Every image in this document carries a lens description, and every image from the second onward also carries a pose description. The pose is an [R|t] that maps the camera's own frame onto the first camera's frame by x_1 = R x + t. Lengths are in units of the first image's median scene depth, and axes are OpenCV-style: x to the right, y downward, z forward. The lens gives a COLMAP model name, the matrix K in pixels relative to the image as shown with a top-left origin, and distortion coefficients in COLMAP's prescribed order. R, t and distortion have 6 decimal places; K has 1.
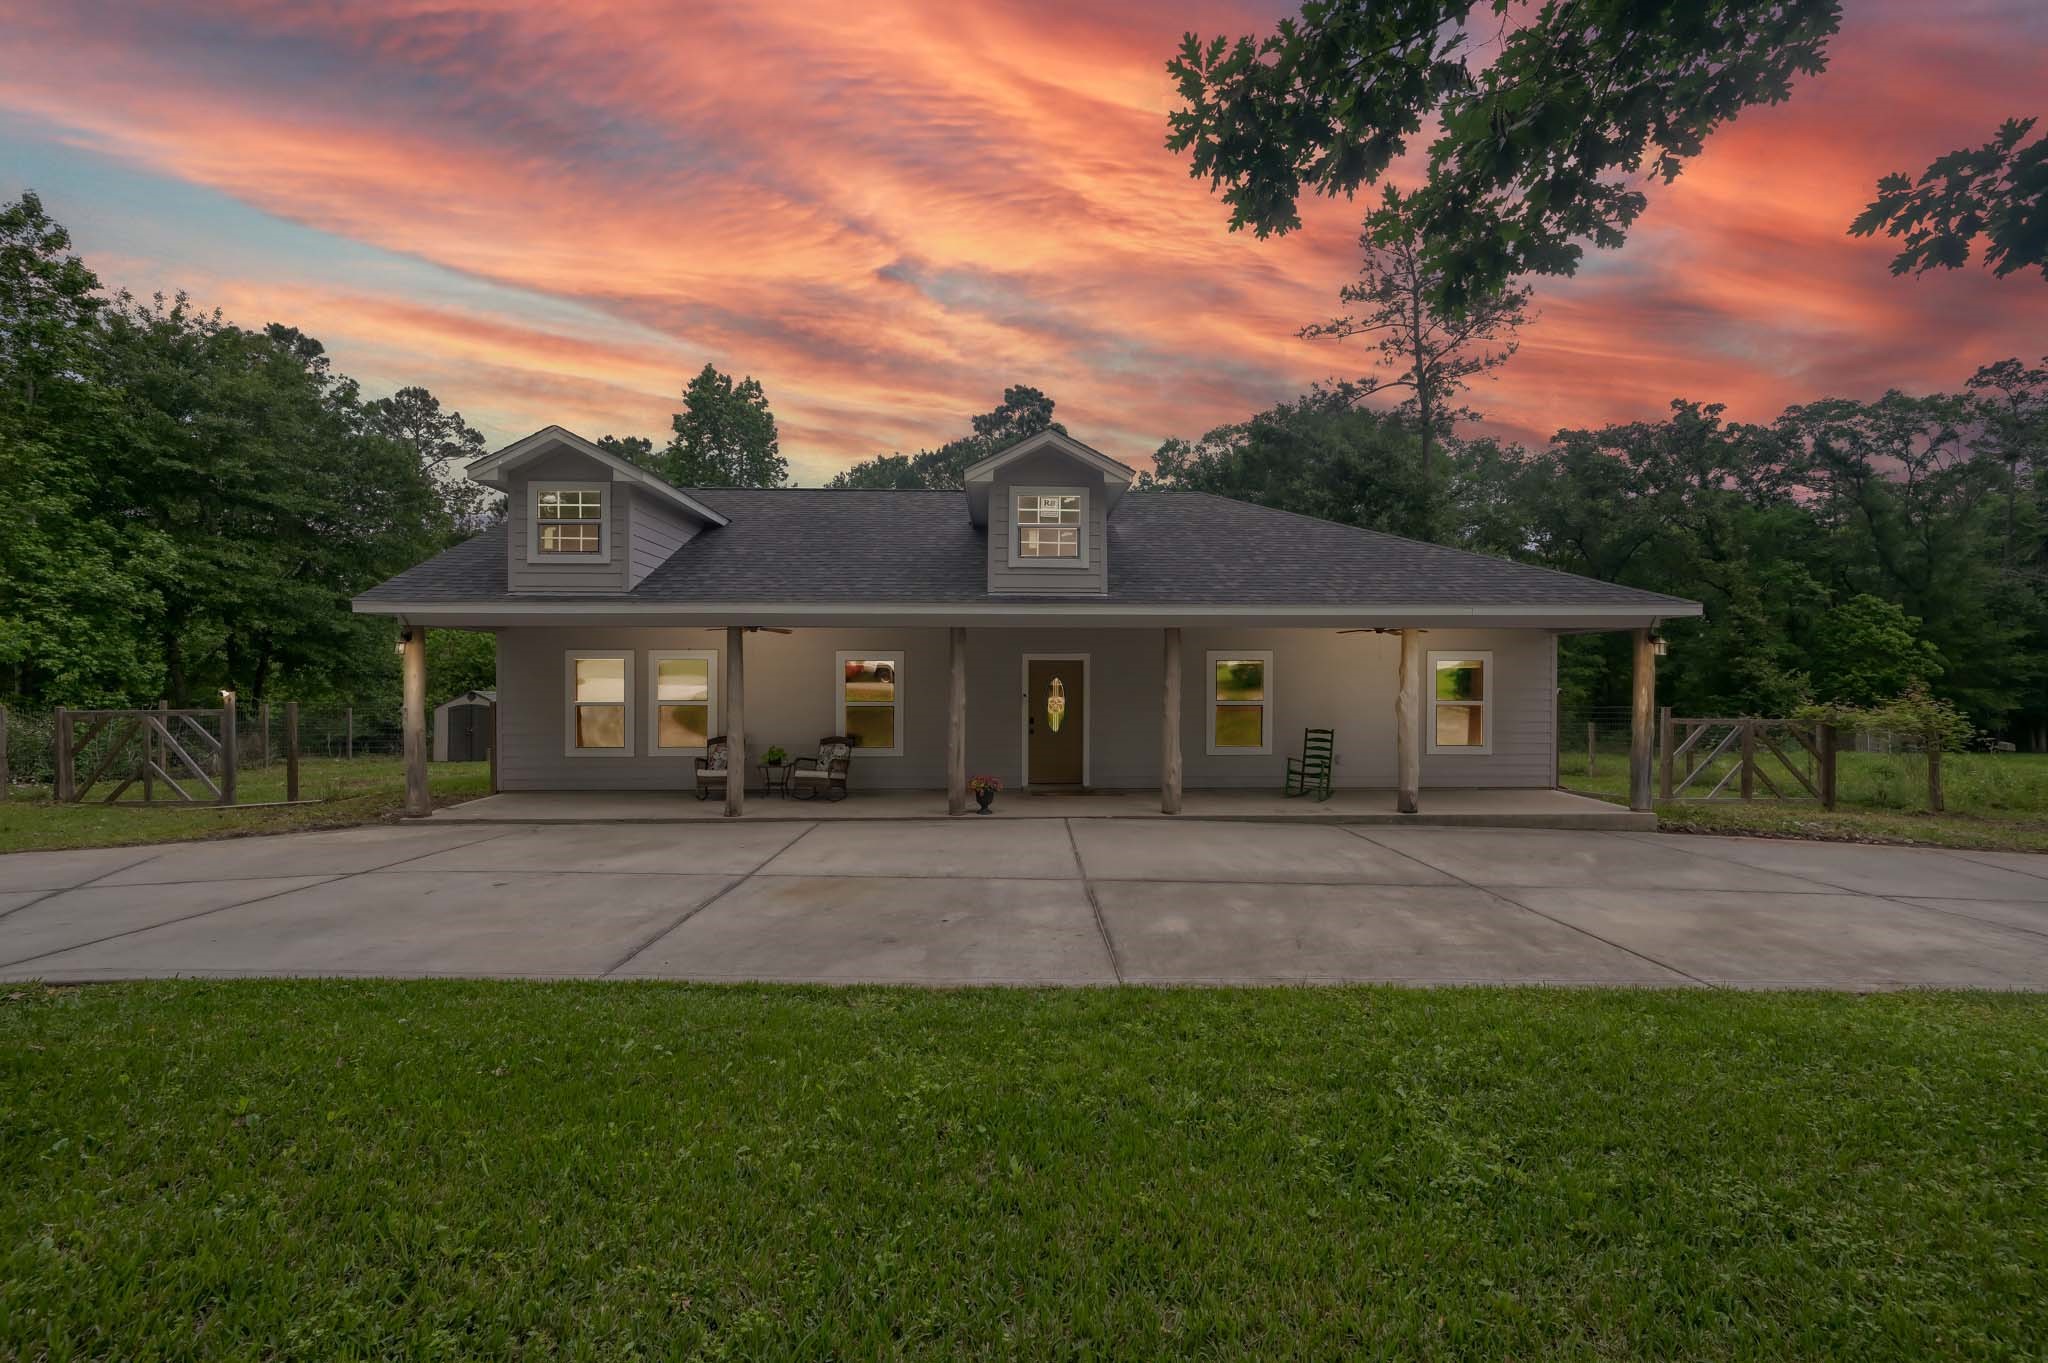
lens RADIAL K [[812.9, 0, 1038.5], [0, 812.9, 678.5], [0, 0, 1]] dist [-0.001661, 0.000063]
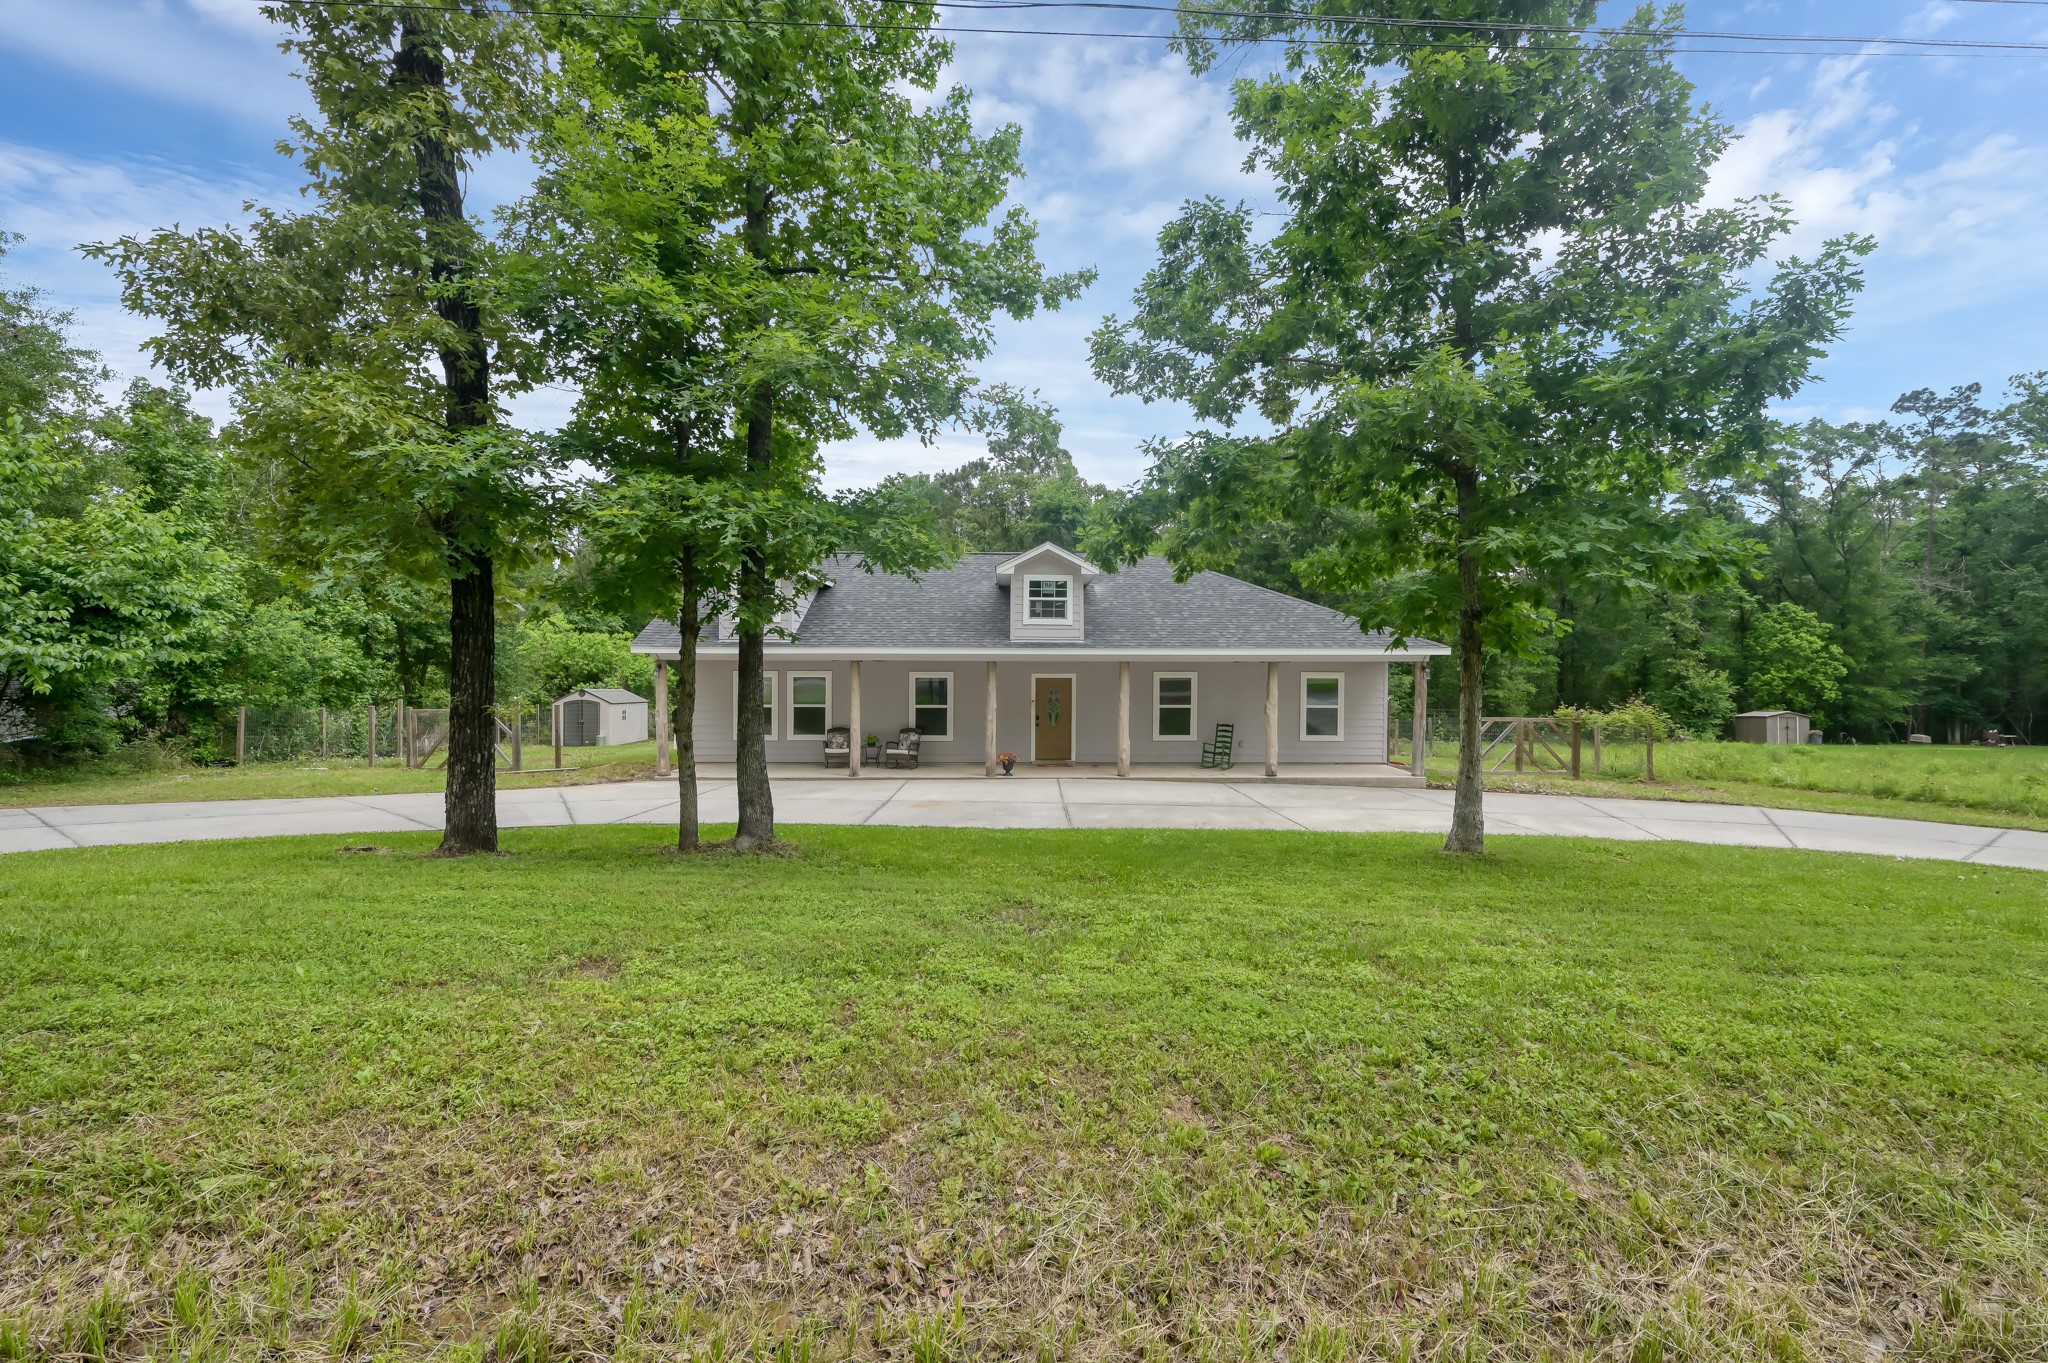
lens RADIAL K [[870.1, 0, 1029.6], [0, 870.1, 676.5], [0, 0, 1]] dist [-0.004381, 0.000127]
pose [[0.999738, 0.001863, -0.022823, 0.013228], [-0.001538, 0.999897, 0.014277, -0.047233], [0.022847, -0.014238, 0.999638, -0.607347]]
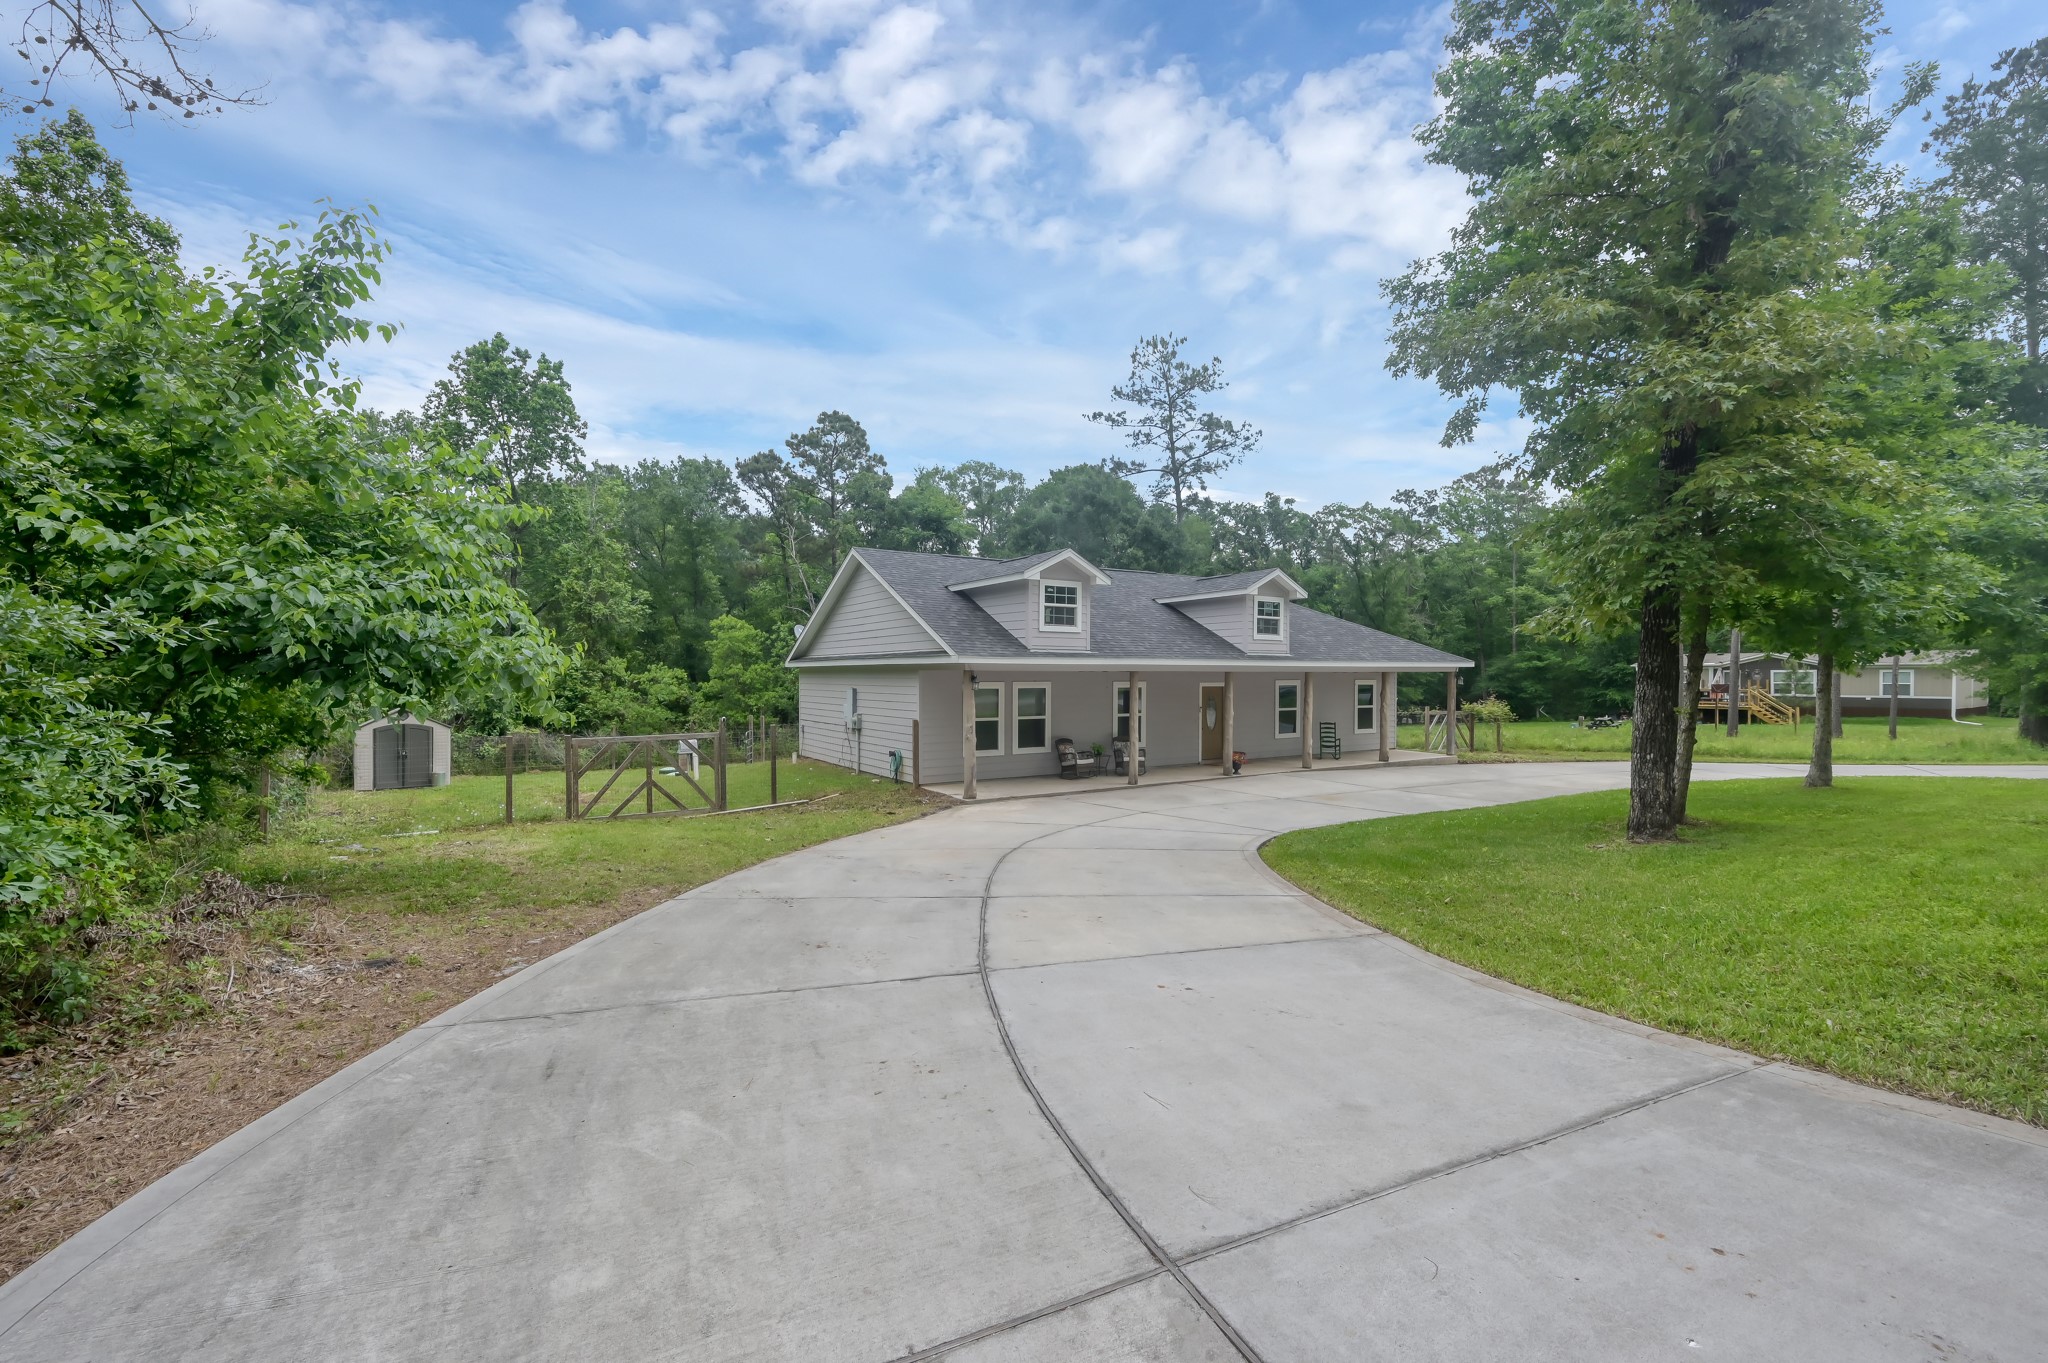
lens RADIAL K [[870.1, 0, 1017.3], [0, 870.1, 687.6], [0, 0, 1]] dist [-0.004381, 0.000127]
pose [[0.853689, -0.010222, 0.520682, -1.243374], [-0.000572, 0.999788, 0.020566, -0.055720], [-0.520782, -0.017854, 0.853503, -0.335134]]
